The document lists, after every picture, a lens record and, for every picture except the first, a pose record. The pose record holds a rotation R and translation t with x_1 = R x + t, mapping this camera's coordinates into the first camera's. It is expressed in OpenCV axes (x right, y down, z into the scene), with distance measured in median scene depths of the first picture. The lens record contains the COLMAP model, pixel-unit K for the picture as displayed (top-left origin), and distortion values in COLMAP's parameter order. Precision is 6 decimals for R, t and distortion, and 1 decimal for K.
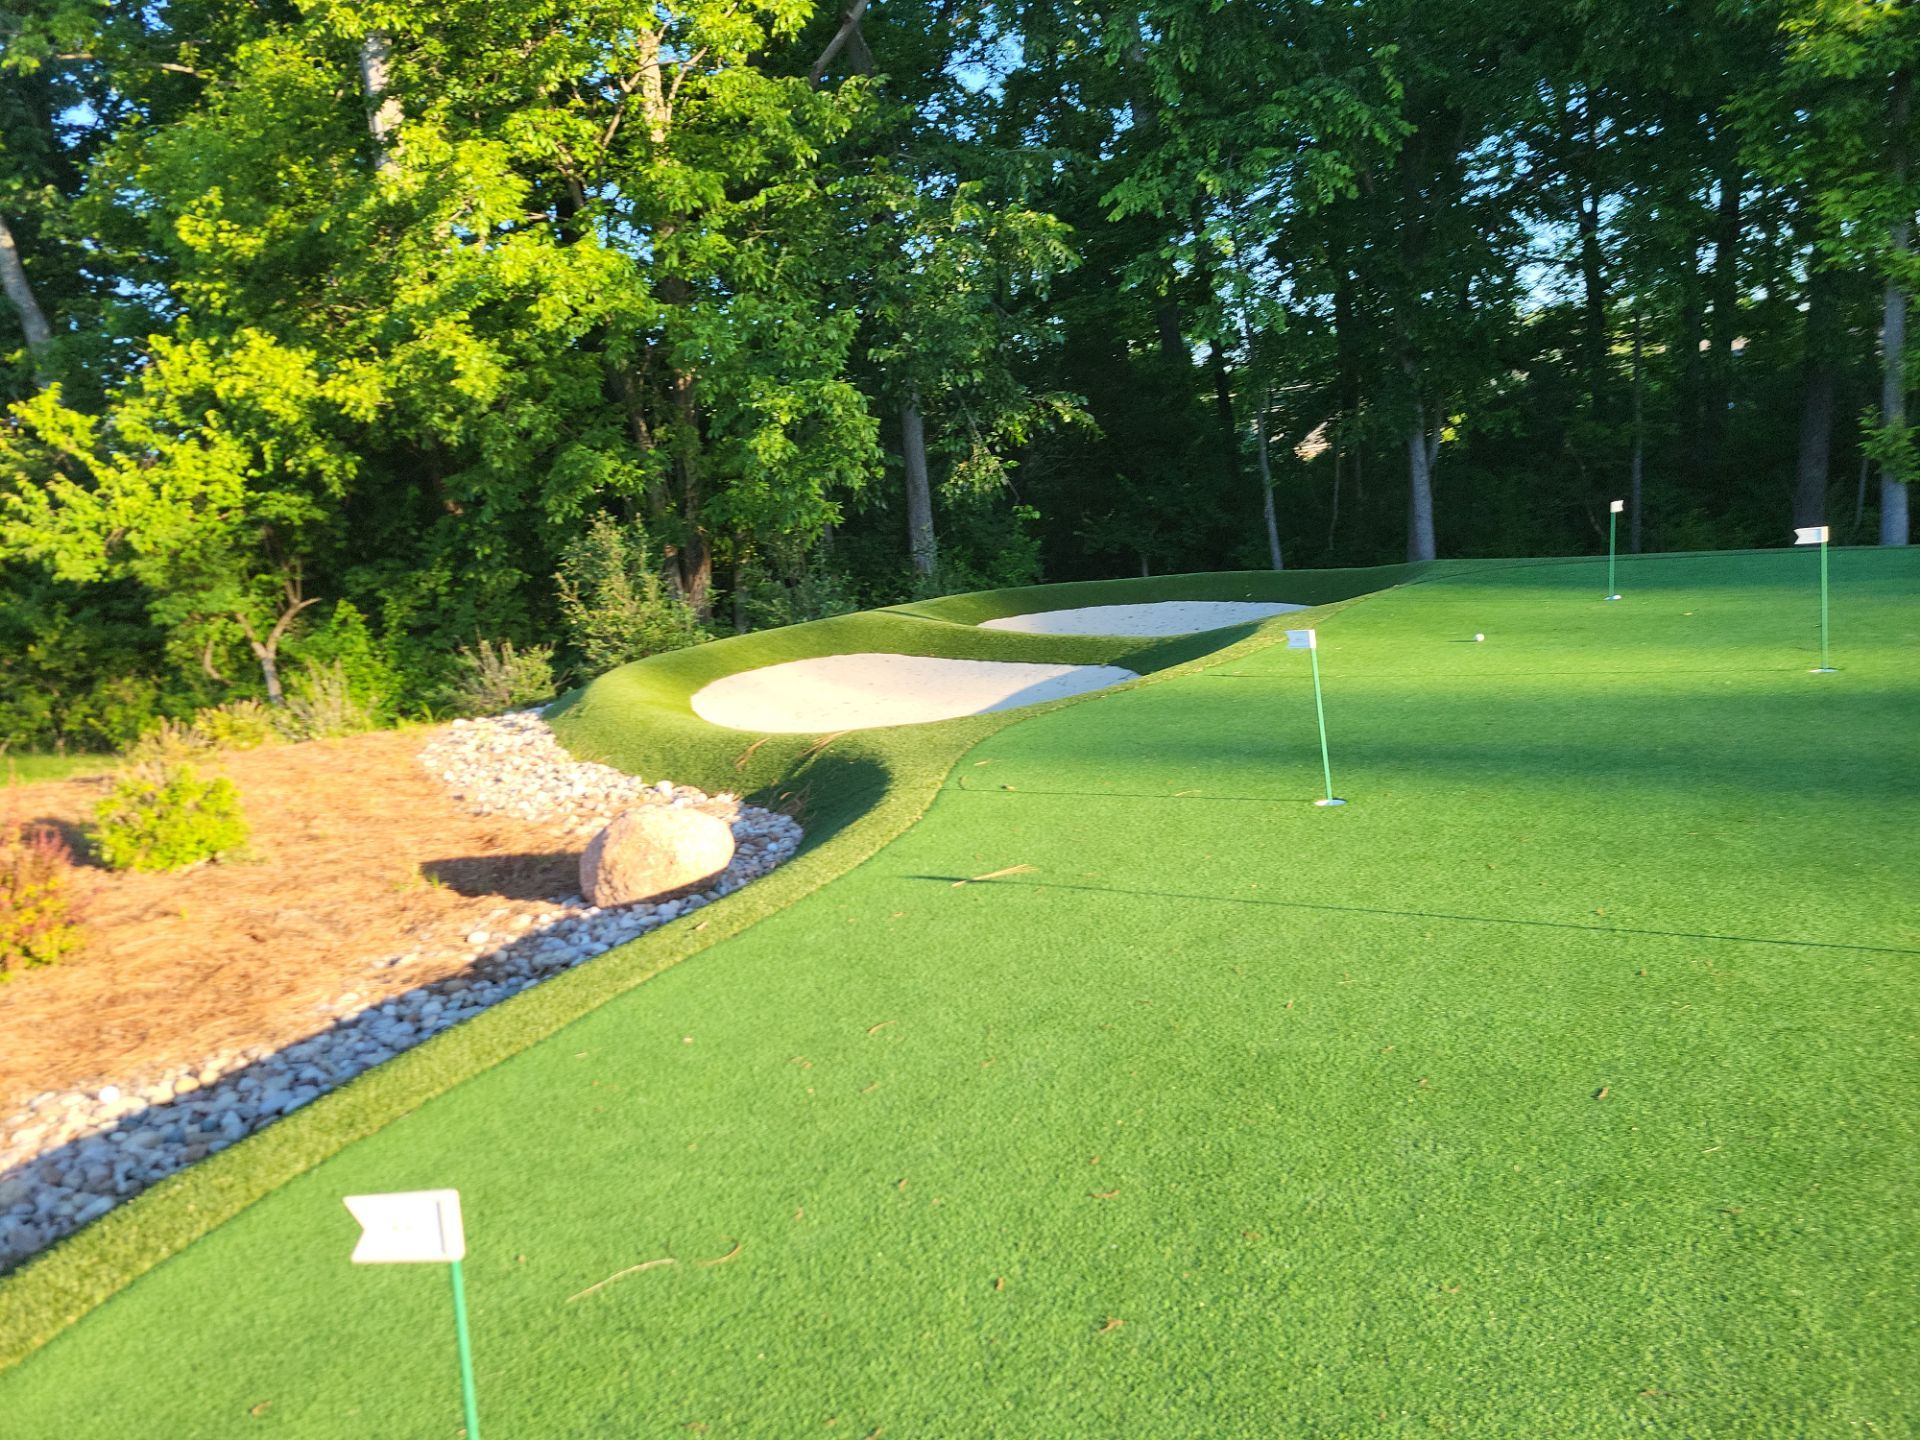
lens RADIAL K [[1383.0, 0, 912.0], [0, 1383.0, 732.3], [0, 0, 1]] dist [0.051676, -0.027501]
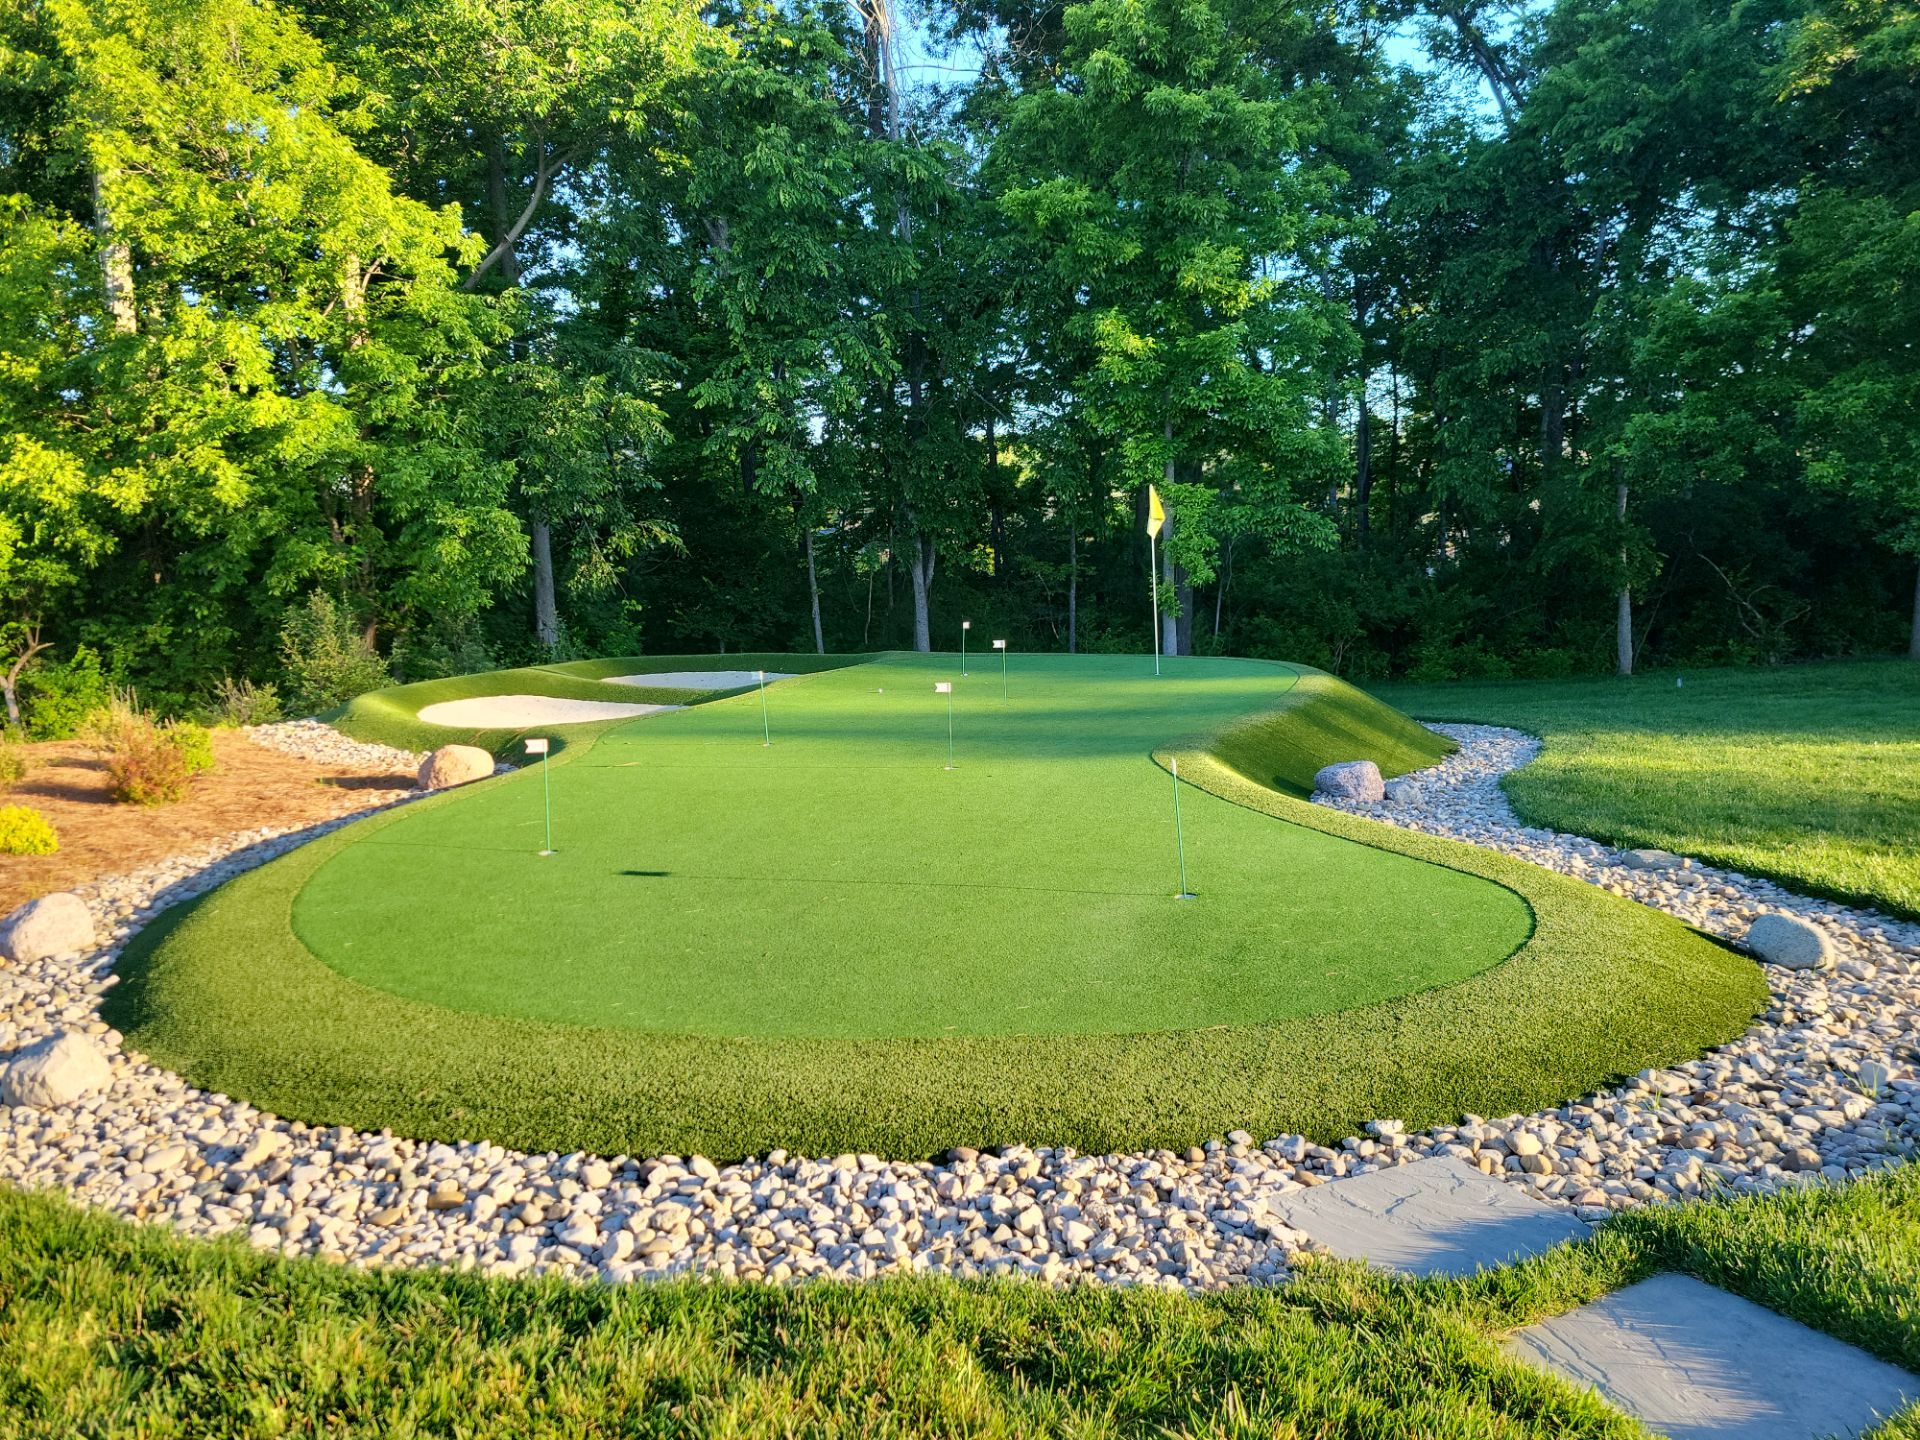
lens RADIAL K [[1383.0, 0, 918.3], [0, 1383.0, 698.4], [0, 0, 1]] dist [0.051676, -0.027501]
pose [[0.956227, 0.033932, 0.290651, -0.050694], [-0.008990, 0.996192, -0.086722, 0.061525], [-0.292487, 0.080313, 0.952891, -0.469856]]
